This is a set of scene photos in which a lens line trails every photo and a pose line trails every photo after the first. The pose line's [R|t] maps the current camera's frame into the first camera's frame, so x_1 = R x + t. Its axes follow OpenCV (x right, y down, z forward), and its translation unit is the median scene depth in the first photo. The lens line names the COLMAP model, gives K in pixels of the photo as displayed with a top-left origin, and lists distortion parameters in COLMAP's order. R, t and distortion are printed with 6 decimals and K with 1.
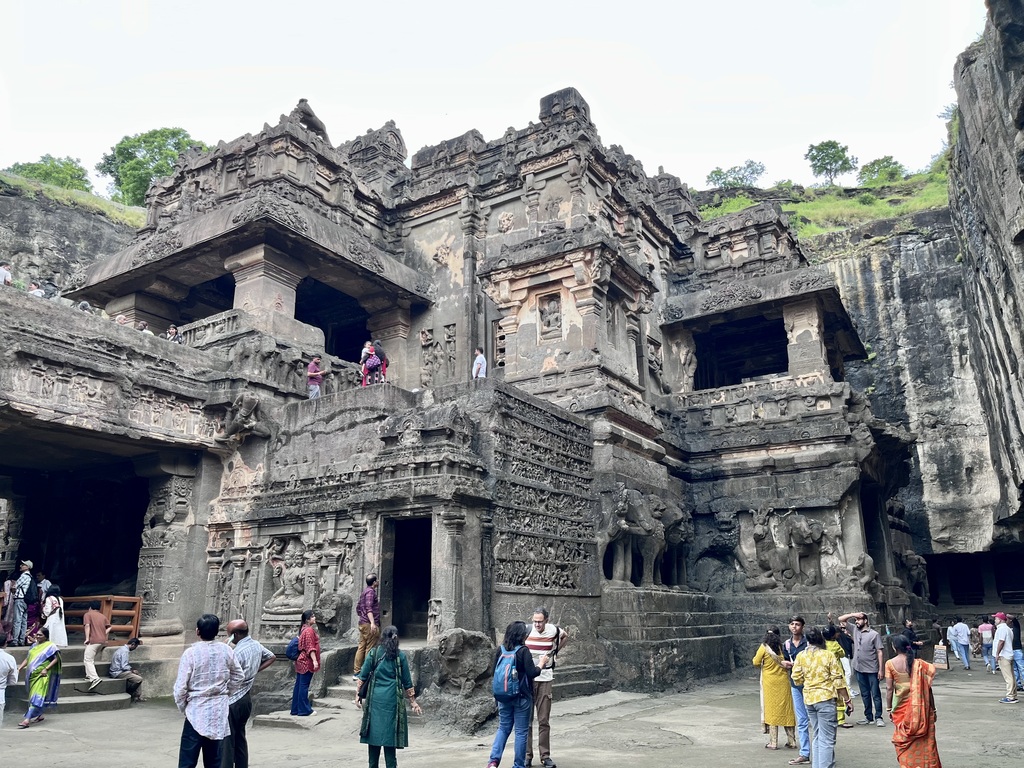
lens RADIAL K [[773.0, 0, 509.5], [0, 773.0, 382.3], [0, 0, 1]] dist [0.059301, -0.087823]
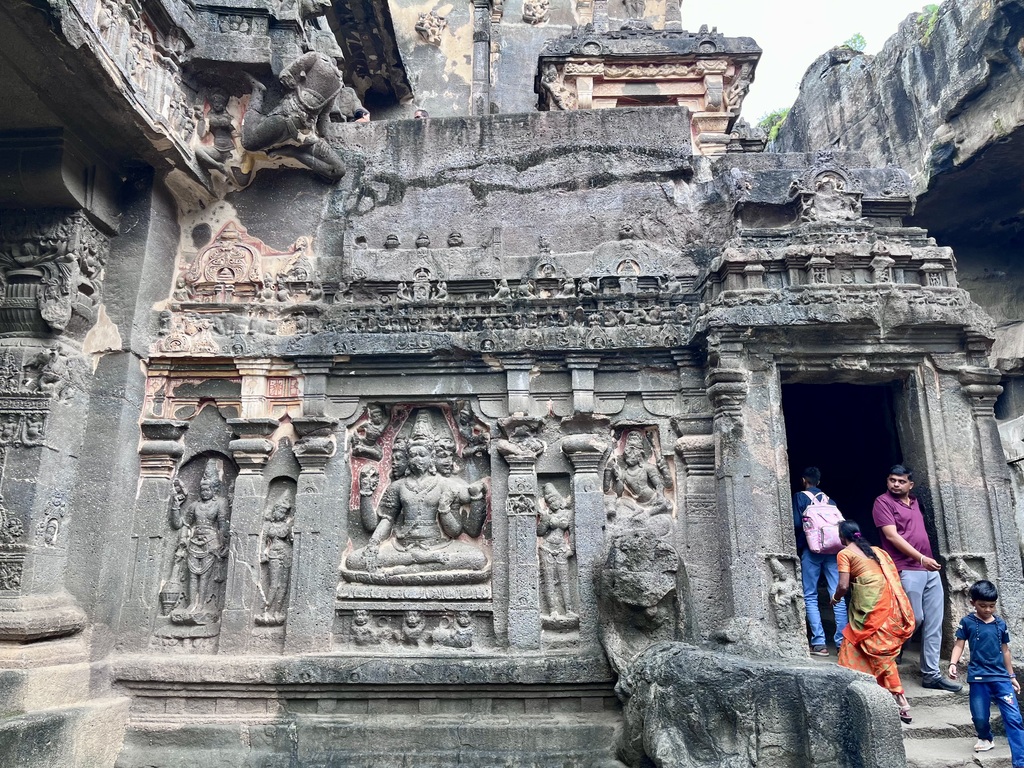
lens RADIAL K [[773.0, 0, 509.5], [0, 773.0, 382.3], [0, 0, 1]] dist [0.059301, -0.087823]
pose [[0.864630, 0.141308, 0.482128, -0.429075], [-0.148935, 0.988587, -0.022653, 0.181378], [-0.479827, -0.052220, 0.875808, 0.580915]]
